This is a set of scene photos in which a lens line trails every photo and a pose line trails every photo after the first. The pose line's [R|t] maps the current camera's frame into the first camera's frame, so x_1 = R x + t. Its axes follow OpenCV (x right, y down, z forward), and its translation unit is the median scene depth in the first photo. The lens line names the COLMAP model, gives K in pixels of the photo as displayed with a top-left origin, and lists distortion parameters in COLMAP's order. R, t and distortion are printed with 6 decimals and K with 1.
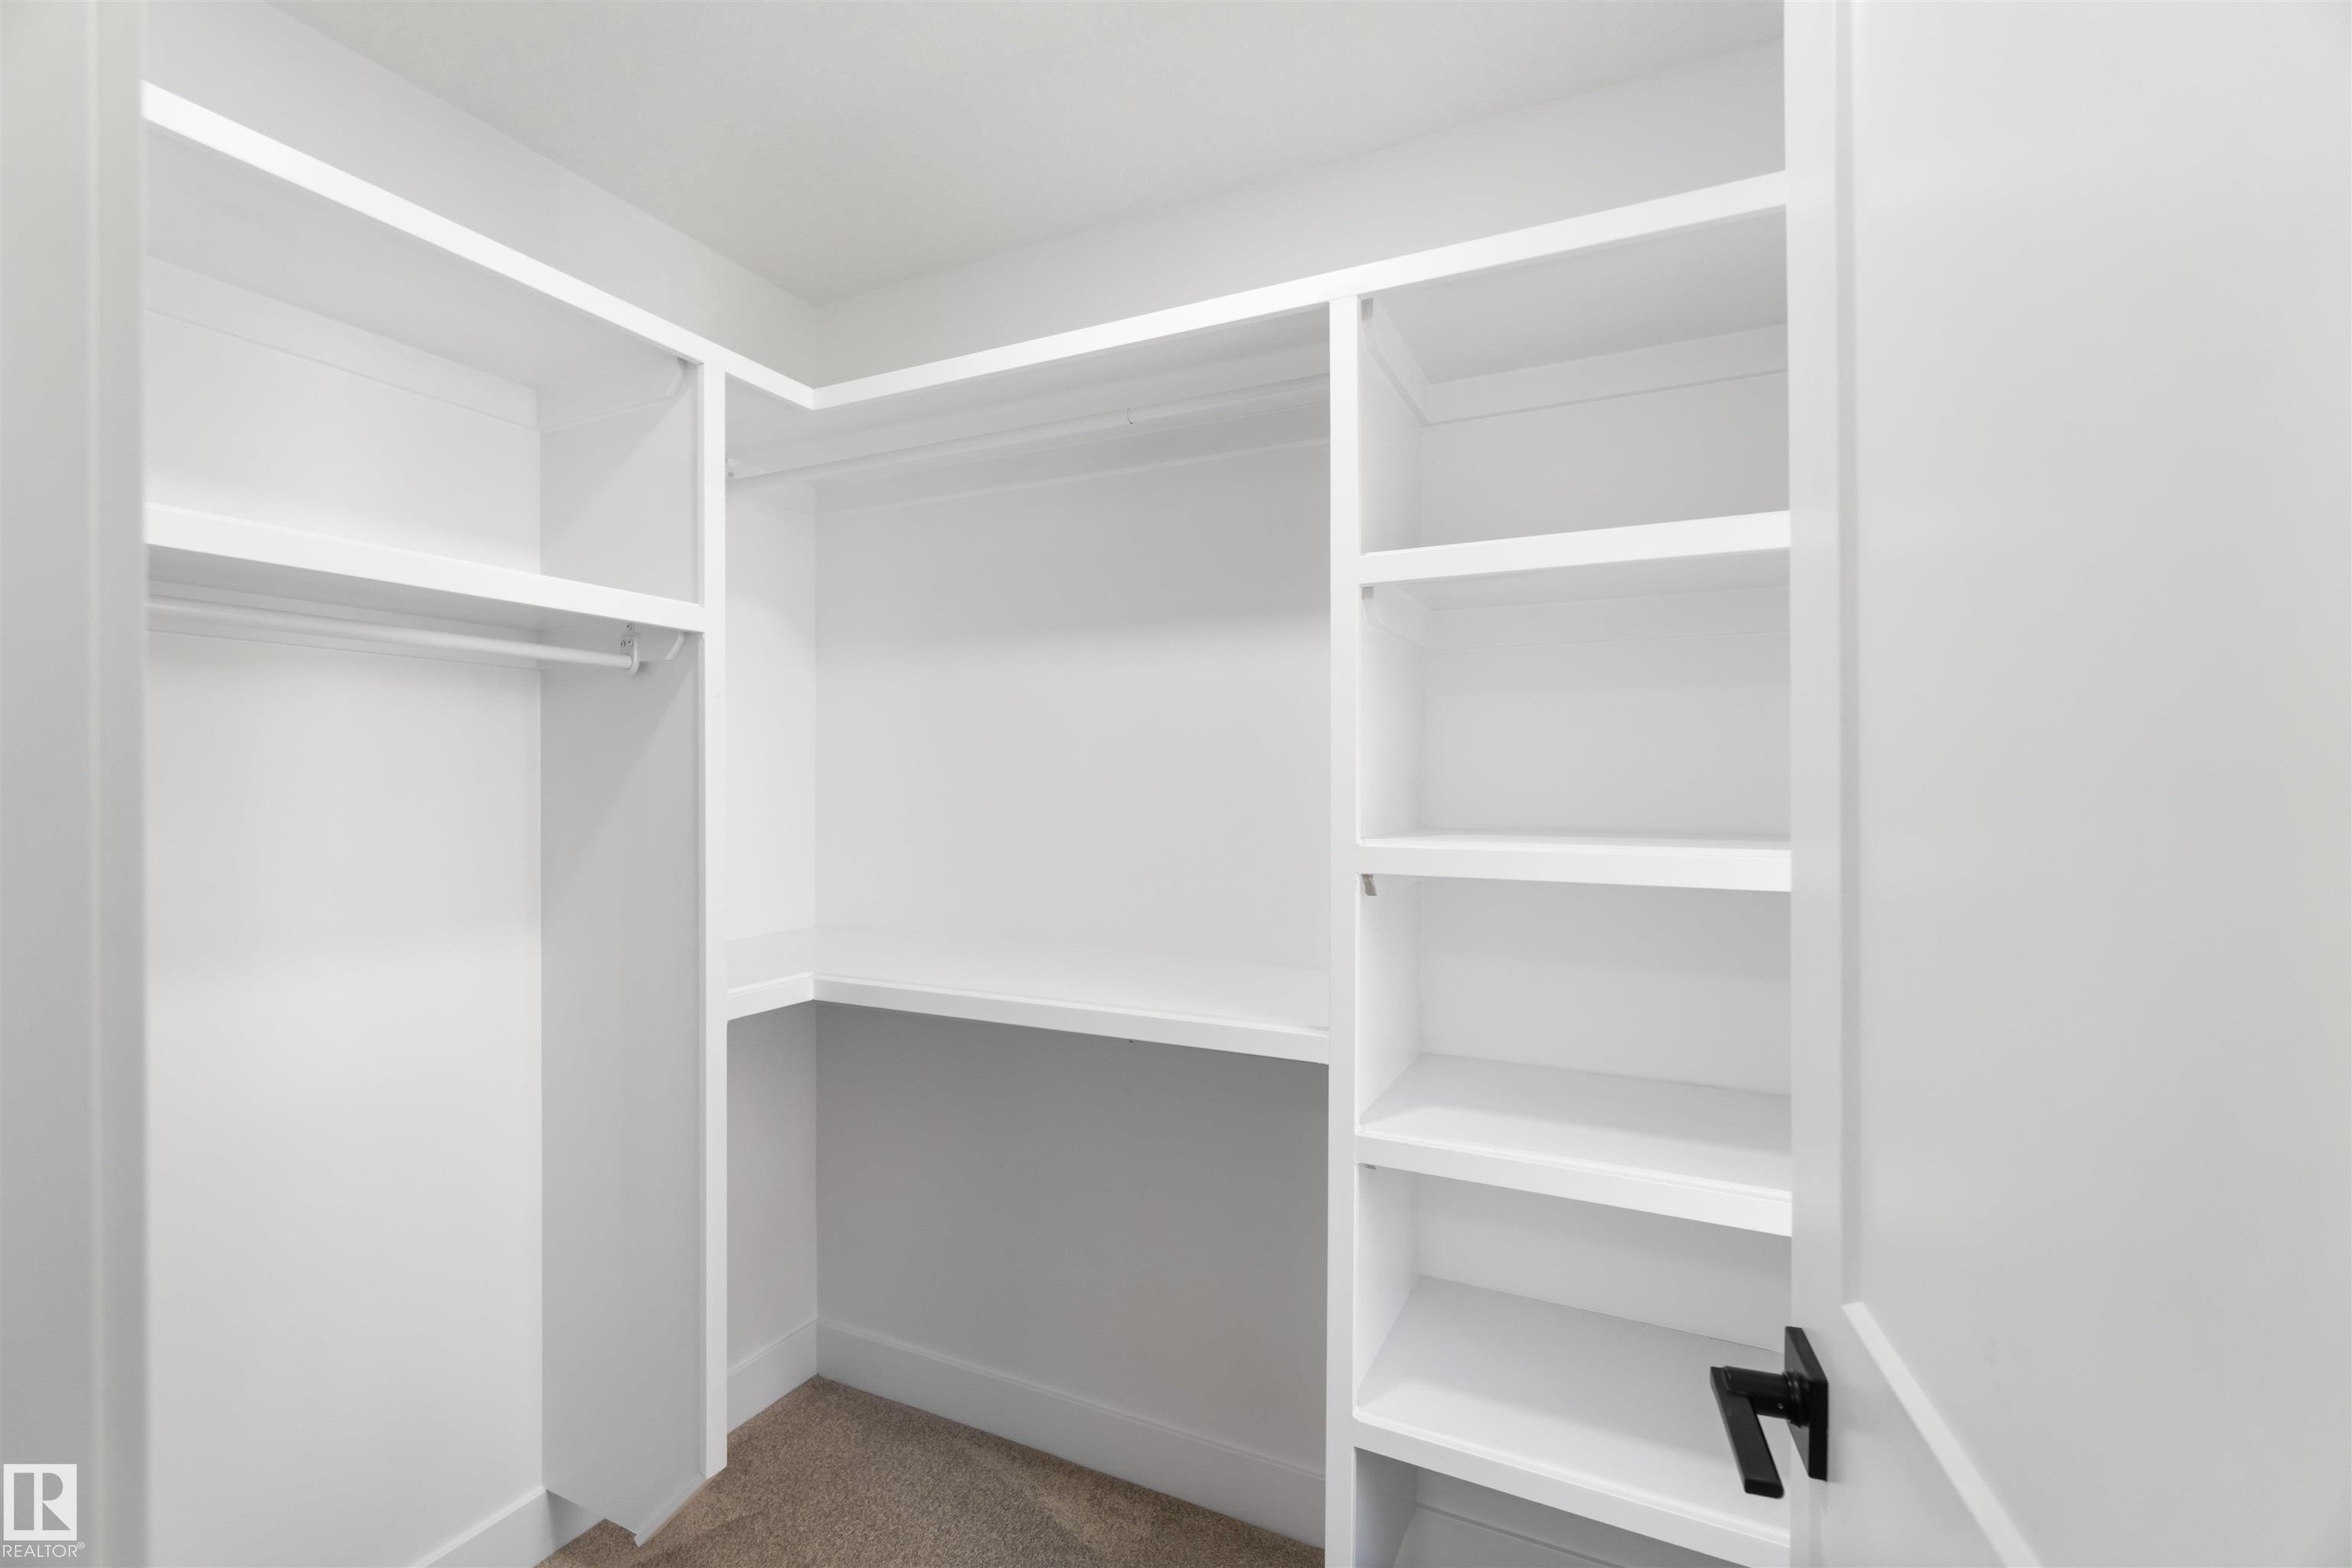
lens RADIAL K [[1025.3, 0, 1171.6], [0, 1025.3, 784.4], [0, 0, 1]] dist [0.001468, -0.000164]
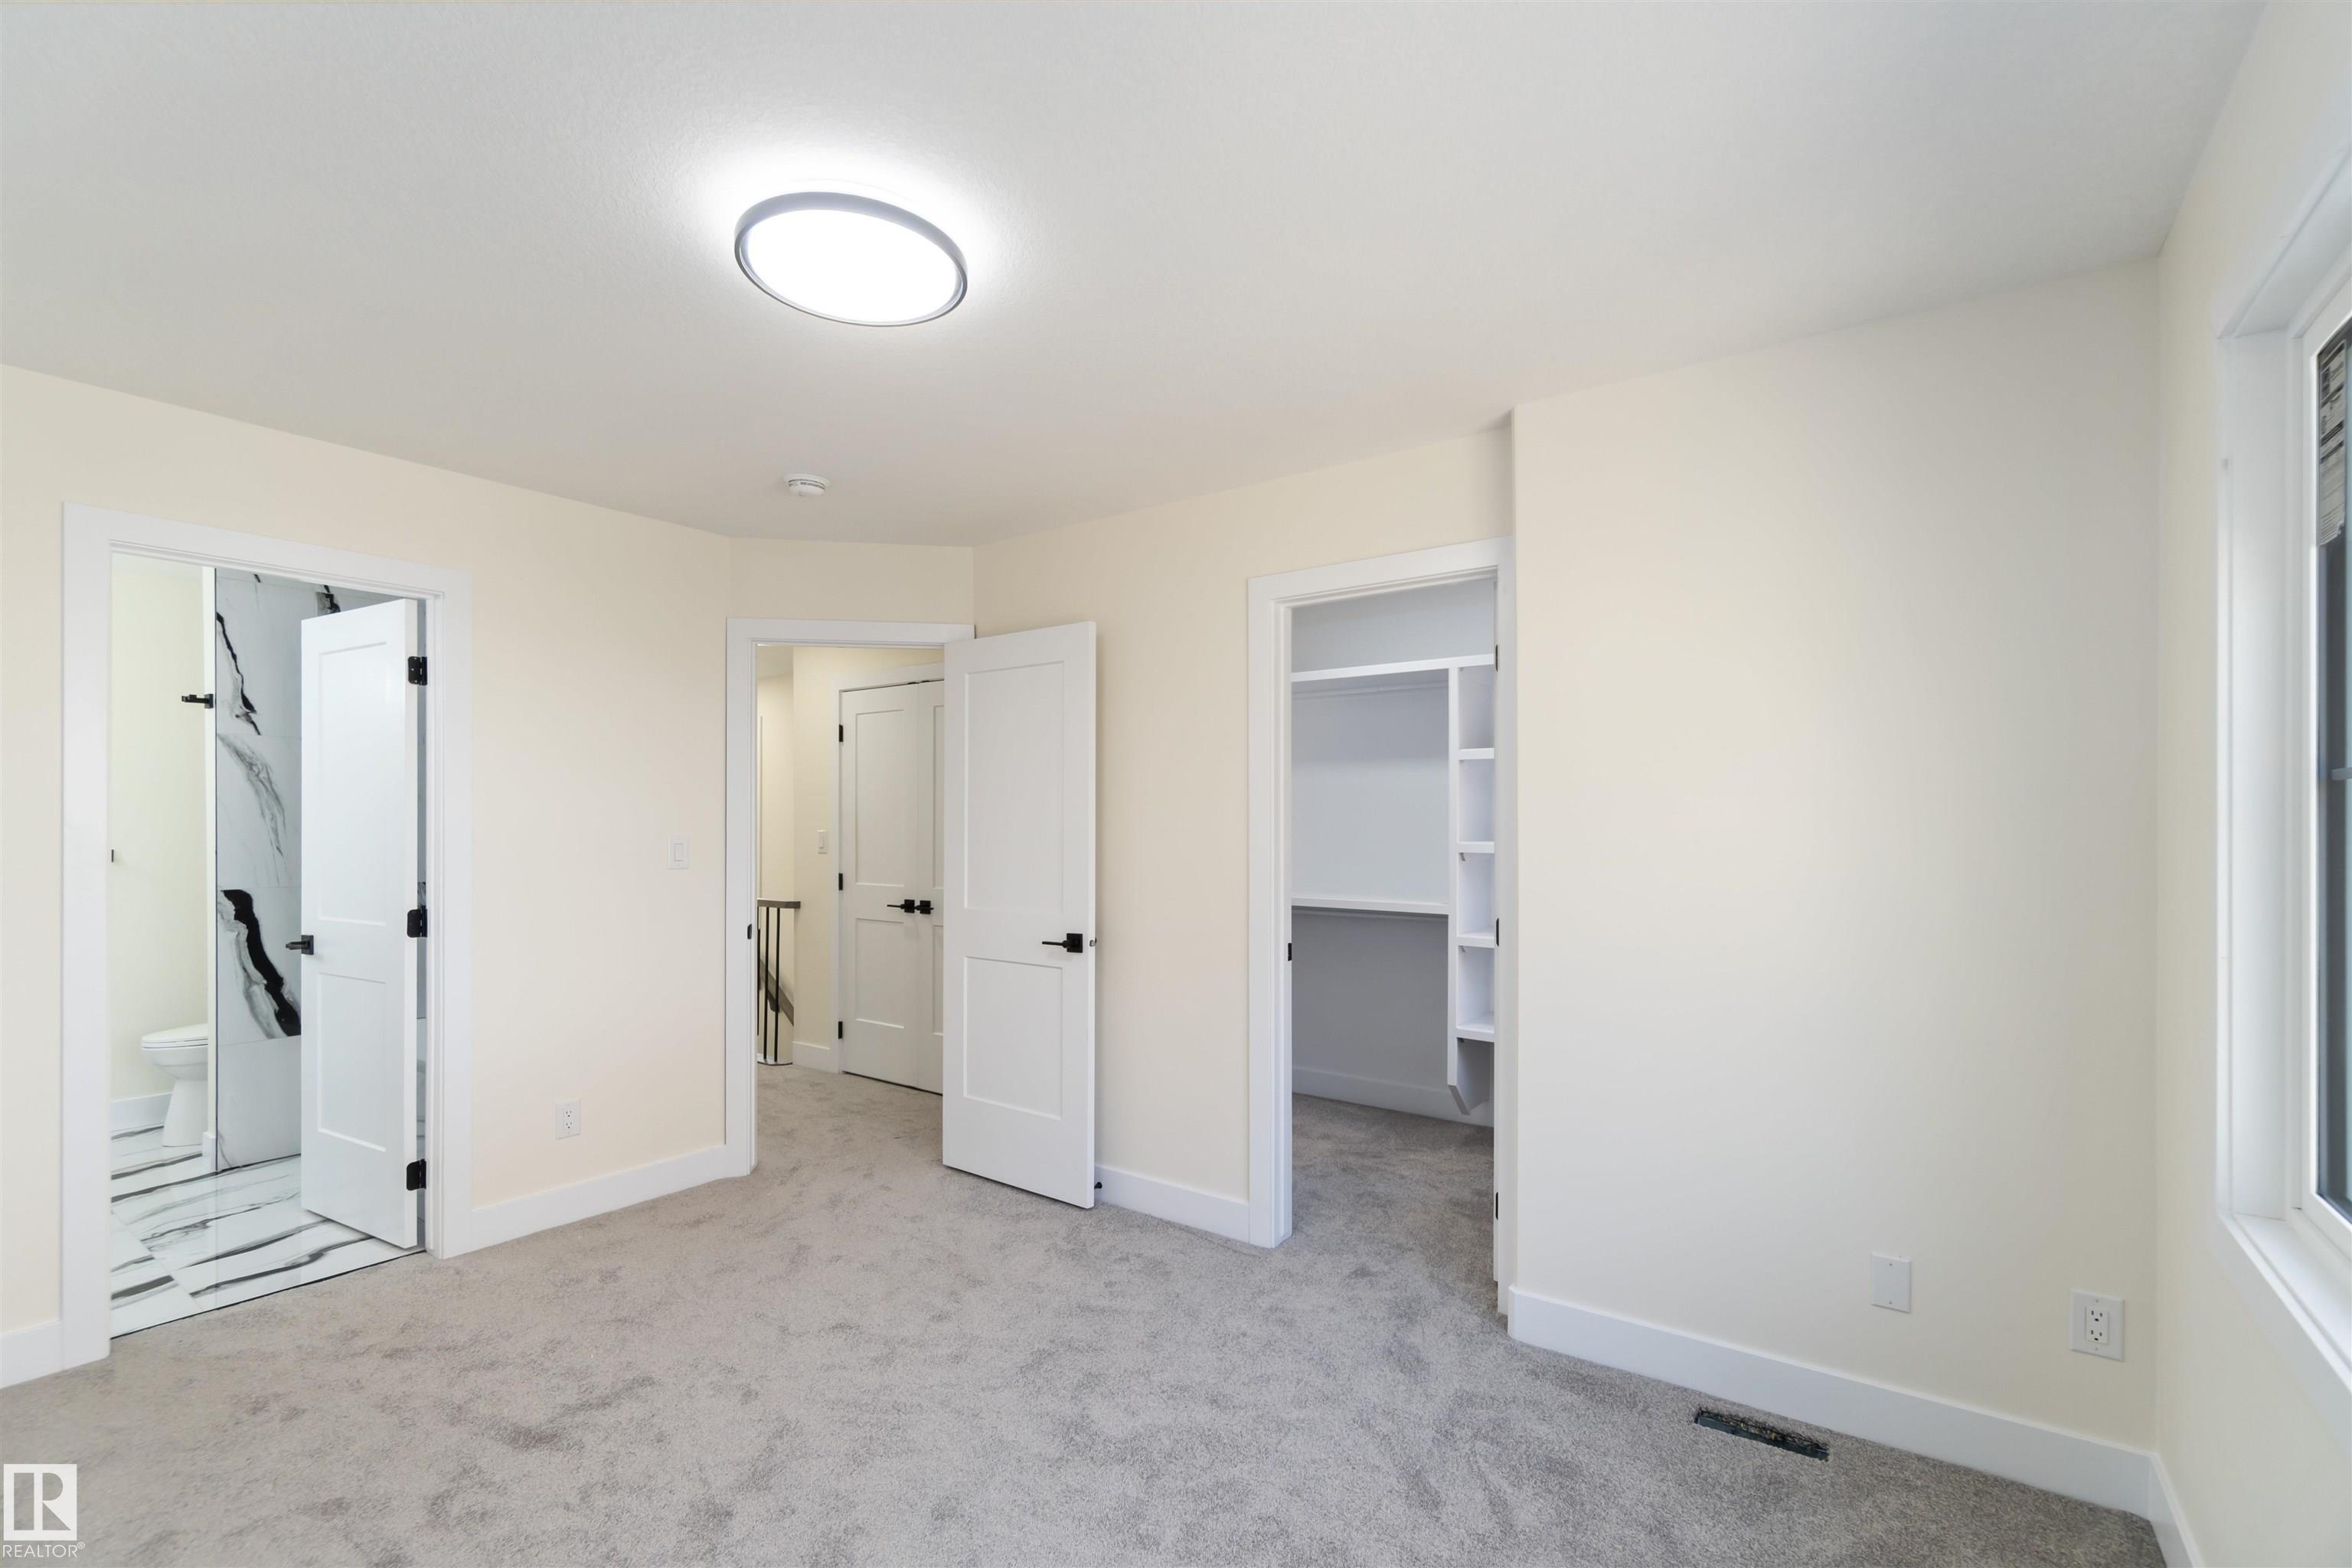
lens RADIAL K [[1025.3, 0, 1188.2], [0, 1025.3, 805.5], [0, 0, 1]] dist [0.001468, -0.000164]
pose [[0.987664, 0.001362, -0.156584, -0.137006], [-0.001113, 0.999998, 0.001677, -0.058098], [0.156586, -0.001482, 0.987663, -2.156542]]
